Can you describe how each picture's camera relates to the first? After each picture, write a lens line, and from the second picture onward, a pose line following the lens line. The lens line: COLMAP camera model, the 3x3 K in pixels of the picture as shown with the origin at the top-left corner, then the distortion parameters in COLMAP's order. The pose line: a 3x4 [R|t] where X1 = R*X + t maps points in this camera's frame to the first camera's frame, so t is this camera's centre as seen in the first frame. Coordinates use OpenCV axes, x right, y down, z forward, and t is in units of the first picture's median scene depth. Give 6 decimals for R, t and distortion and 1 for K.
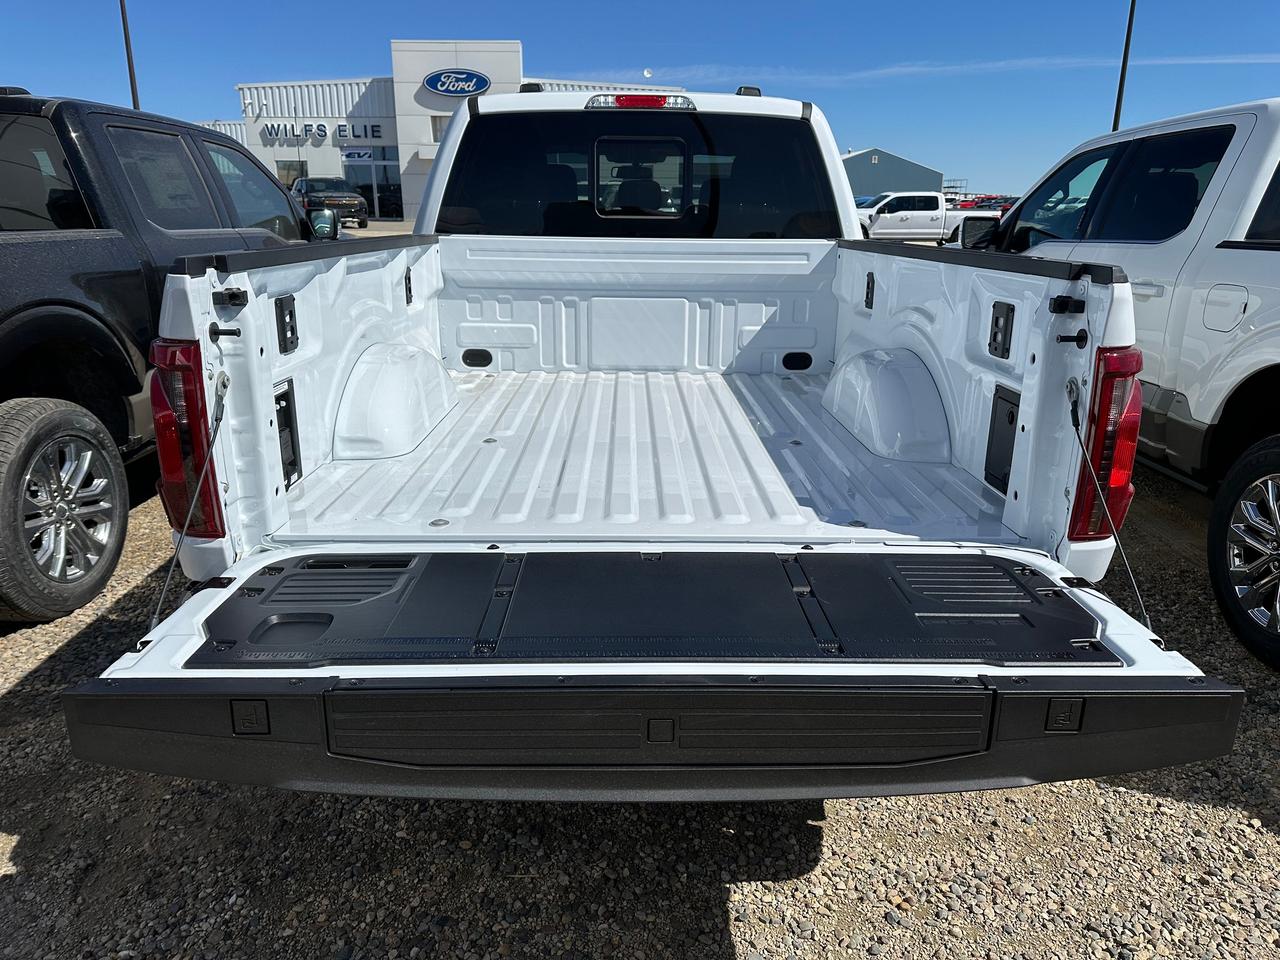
lens RADIAL K [[875.0, 0, 651.7], [0, 875.0, 477.2], [0, 0, 1]] dist [0.056774, -0.071851]
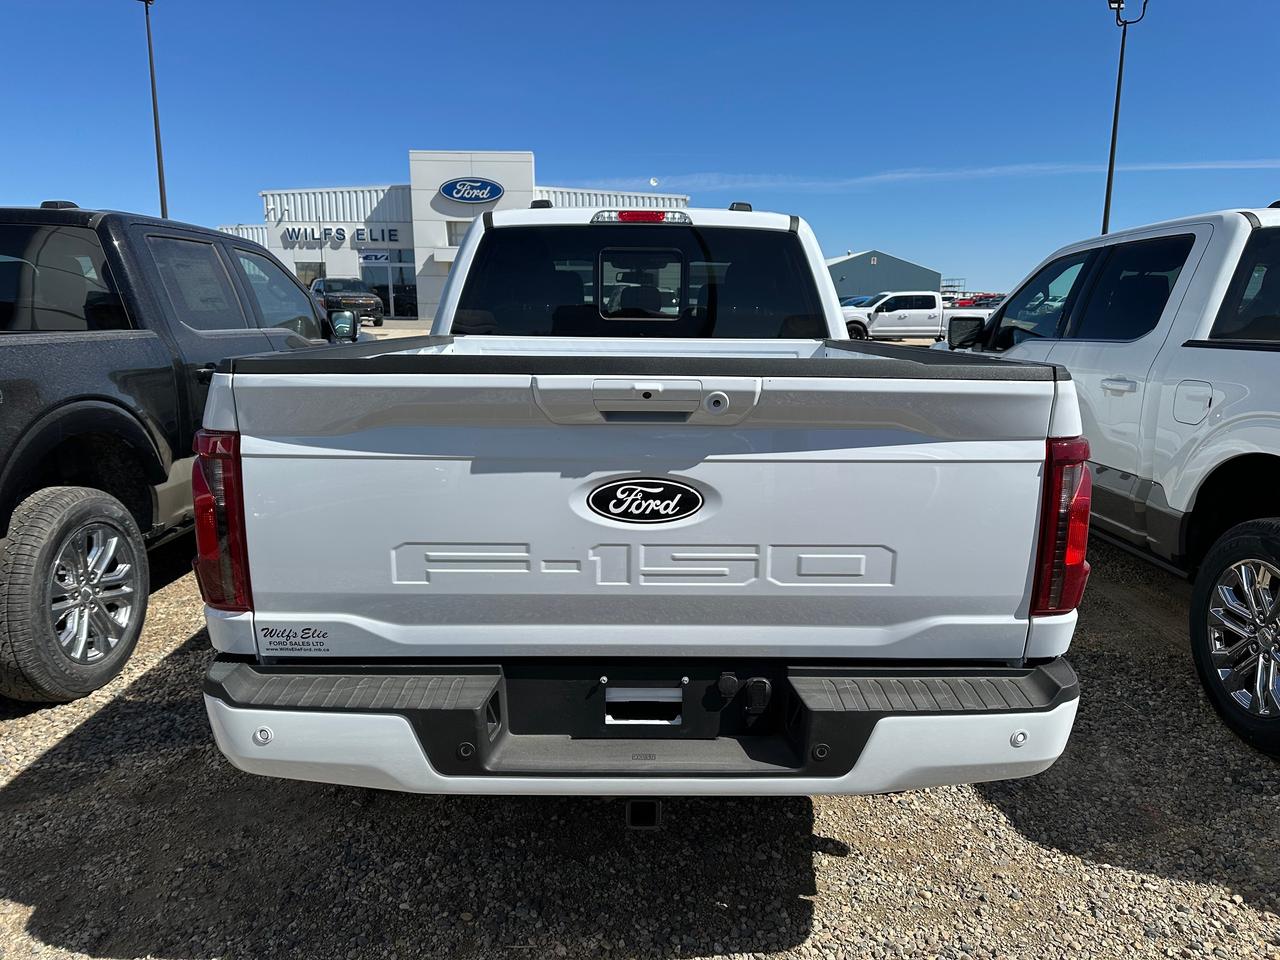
lens RADIAL K [[872.6, 0, 646.1], [0, 872.6, 483.5], [0, 0, 1]] dist [0.072203, -0.084999]
pose [[0.999909, 0.000819, -0.013486, 0.008496], [-0.002130, 0.995235, -0.097487, 0.009633], [0.013341, 0.097506, 0.995145, -0.051366]]
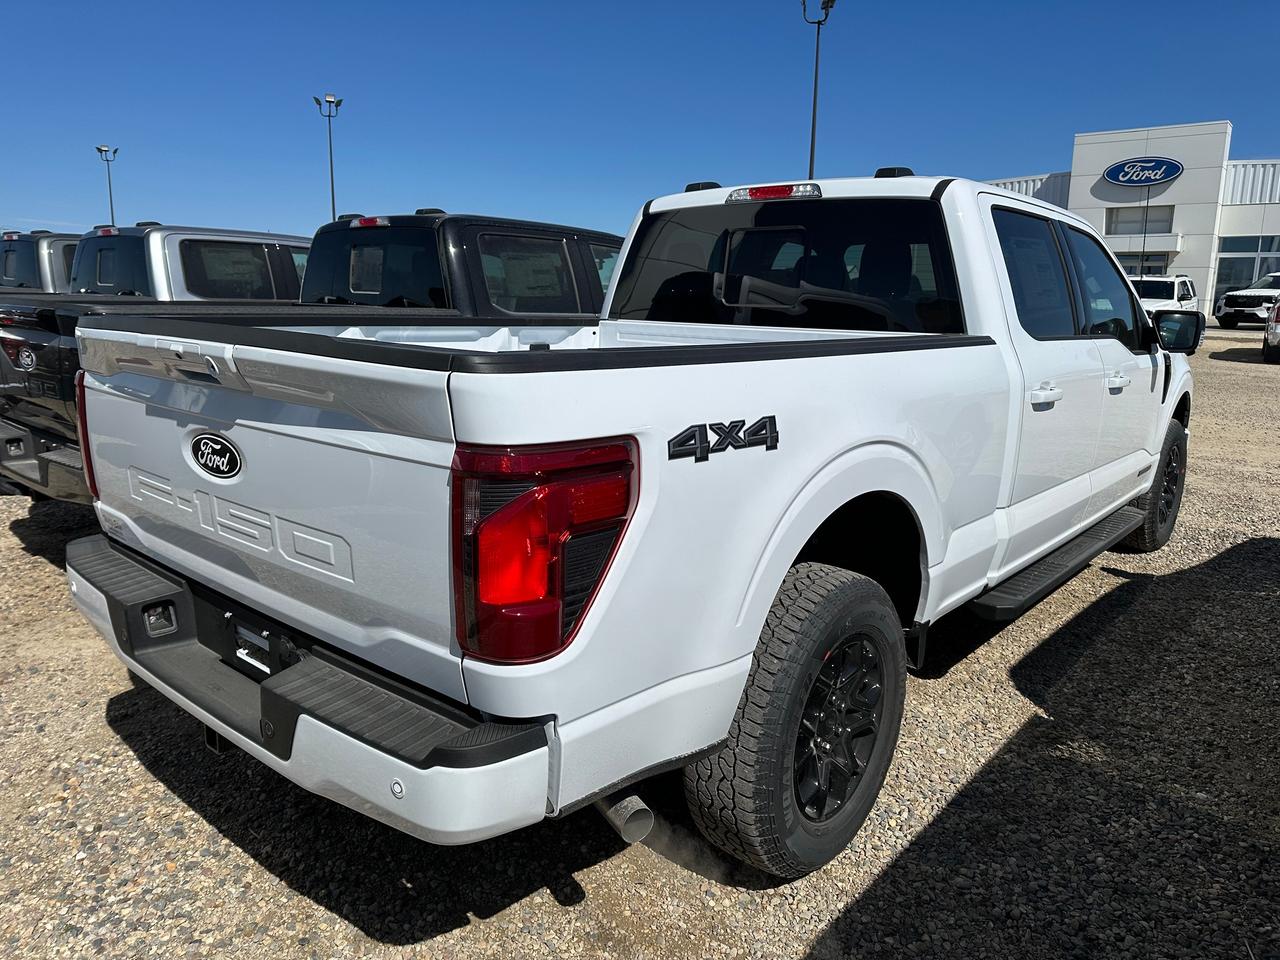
lens RADIAL K [[872.6, 0, 646.1], [0, 872.6, 483.5], [0, 0, 1]] dist [0.072203, -0.084999]
pose [[0.763632, 0.143487, -0.629505, 0.564344], [-0.201446, 0.979271, -0.021156, -0.056059], [0.613421, 0.142966, 0.776708, 0.194022]]
